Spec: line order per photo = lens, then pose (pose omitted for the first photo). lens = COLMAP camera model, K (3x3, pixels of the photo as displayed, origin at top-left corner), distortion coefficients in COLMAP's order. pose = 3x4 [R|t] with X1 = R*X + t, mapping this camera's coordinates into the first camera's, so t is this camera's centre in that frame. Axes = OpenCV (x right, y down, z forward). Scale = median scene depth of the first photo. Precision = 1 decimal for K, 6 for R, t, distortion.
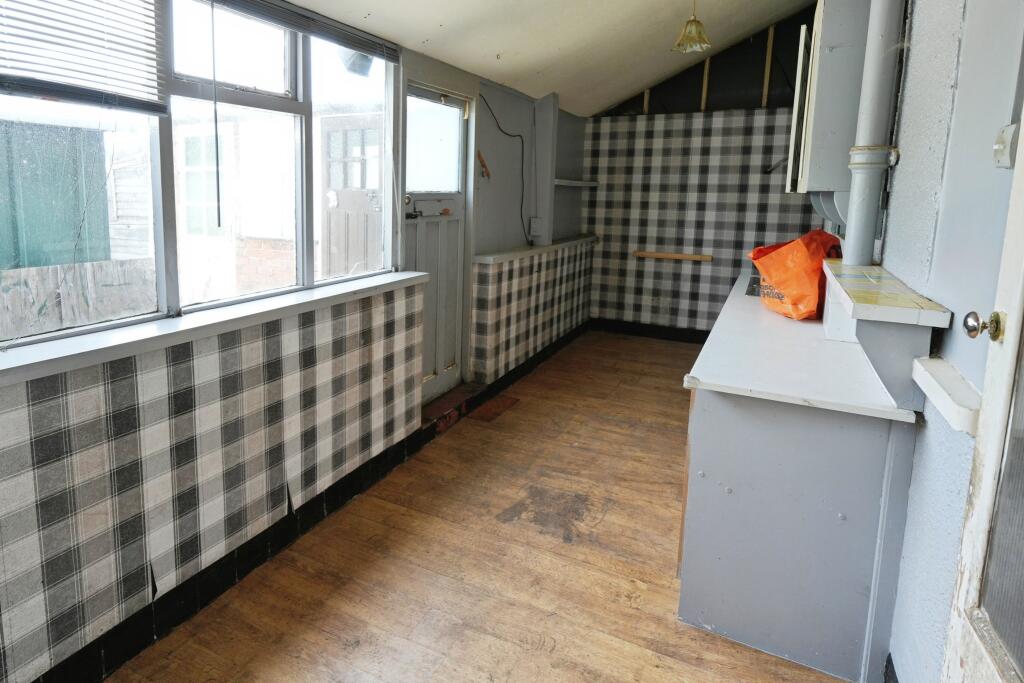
lens RADIAL K [[526.9, 0, 512.0], [0, 526.9, 341.5], [0, 0, 1]] dist [0.000261, 0.000369]
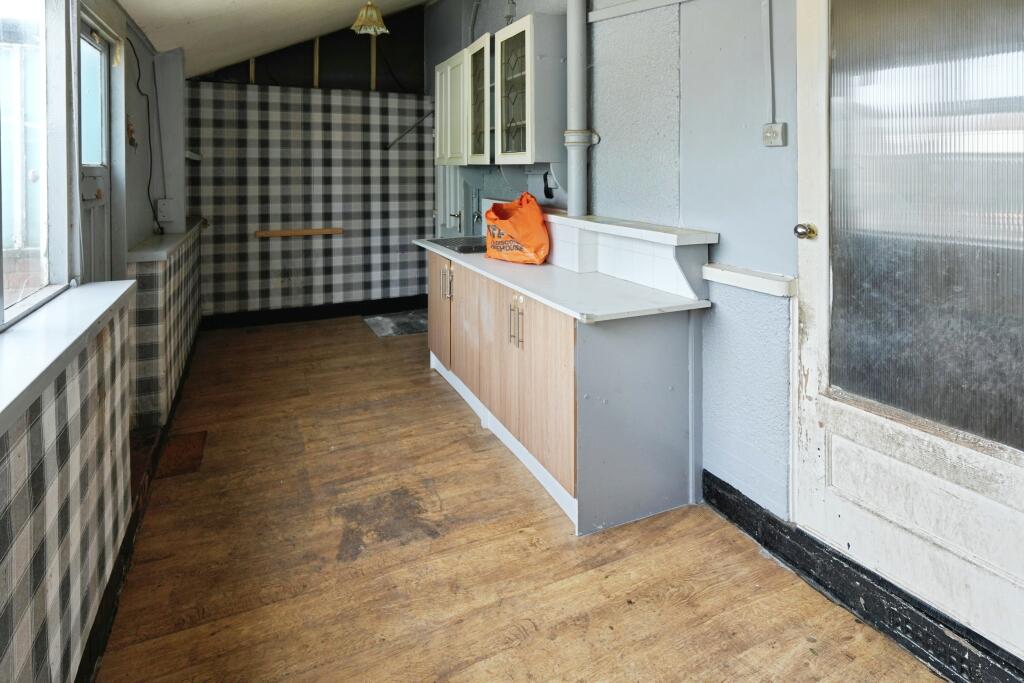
lens RADIAL K [[539.3, 0, 511.1], [0, 539.3, 264.4], [0, 0, 1]] dist [0.000145, -0.000010]
pose [[0.642871, -0.140228, 0.753029, -0.233447], [0.215534, 0.976494, -0.002163, -0.026414], [-0.735025, 0.163694, 0.657984, 0.108855]]
